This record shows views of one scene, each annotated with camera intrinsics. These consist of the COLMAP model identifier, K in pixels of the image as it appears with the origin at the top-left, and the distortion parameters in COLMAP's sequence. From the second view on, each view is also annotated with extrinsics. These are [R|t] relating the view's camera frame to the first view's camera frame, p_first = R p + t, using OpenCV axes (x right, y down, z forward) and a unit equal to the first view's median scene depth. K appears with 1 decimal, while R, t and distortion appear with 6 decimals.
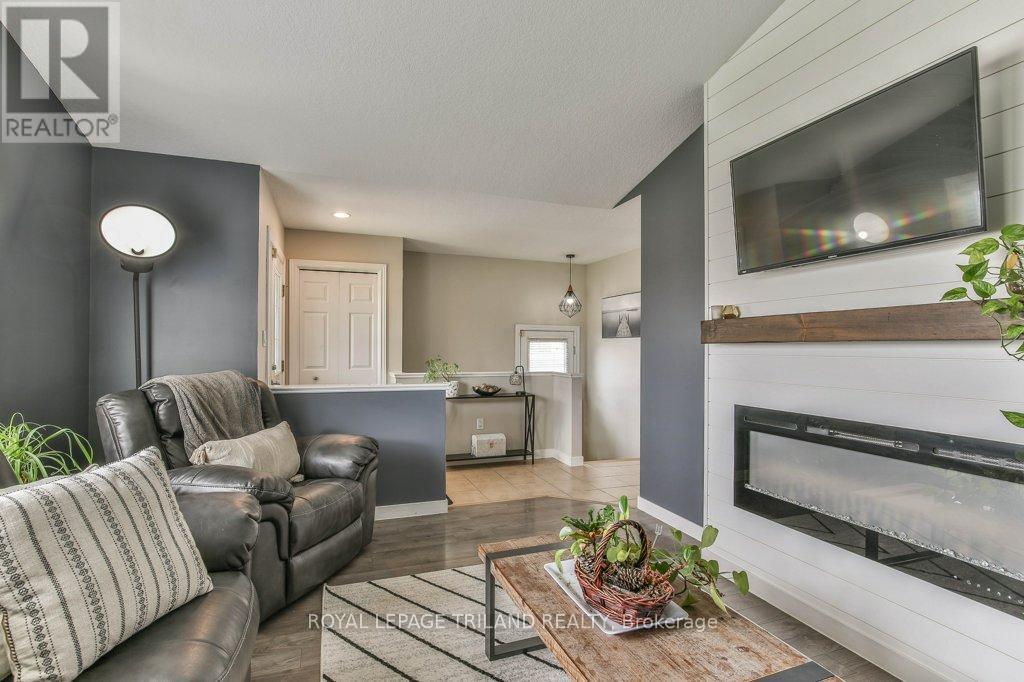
lens RADIAL K [[477.4, 0, 510.1], [0, 477.4, 345.7], [0, 0, 1]] dist [-0.031750, -0.001043]
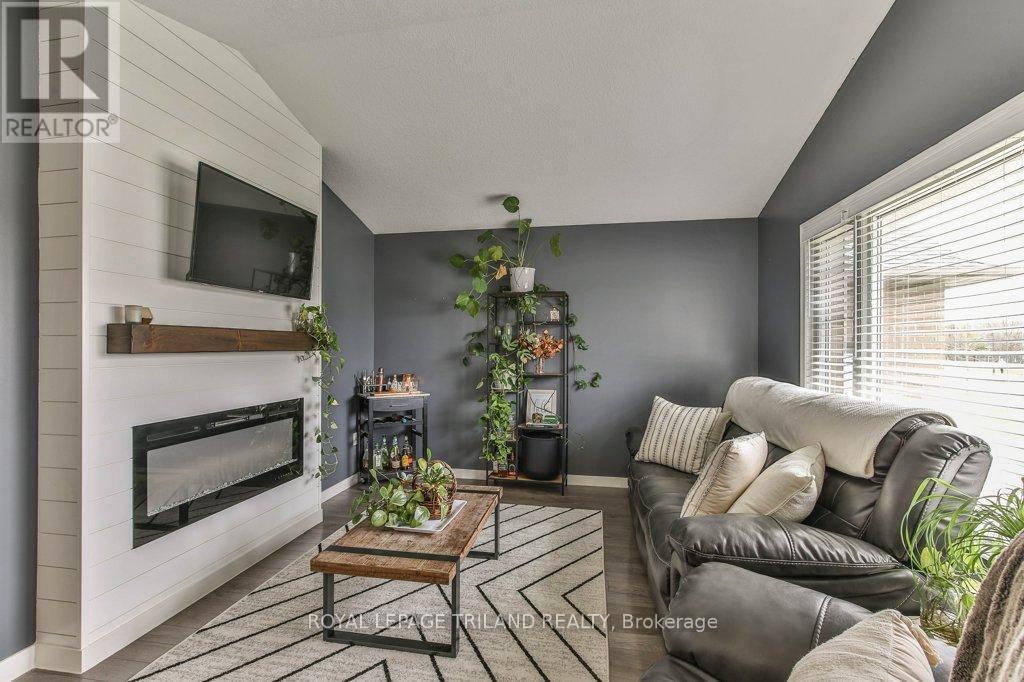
lens RADIAL K [[477.4, 0, 508.5], [0, 477.4, 346.1], [0, 0, 1]] dist [-0.031750, -0.001043]
pose [[-0.855845, 0.002149, 0.517228, -0.525546], [-0.000305, 0.999989, -0.004658, -0.012974], [-0.517232, -0.004144, -0.855835, 1.402905]]
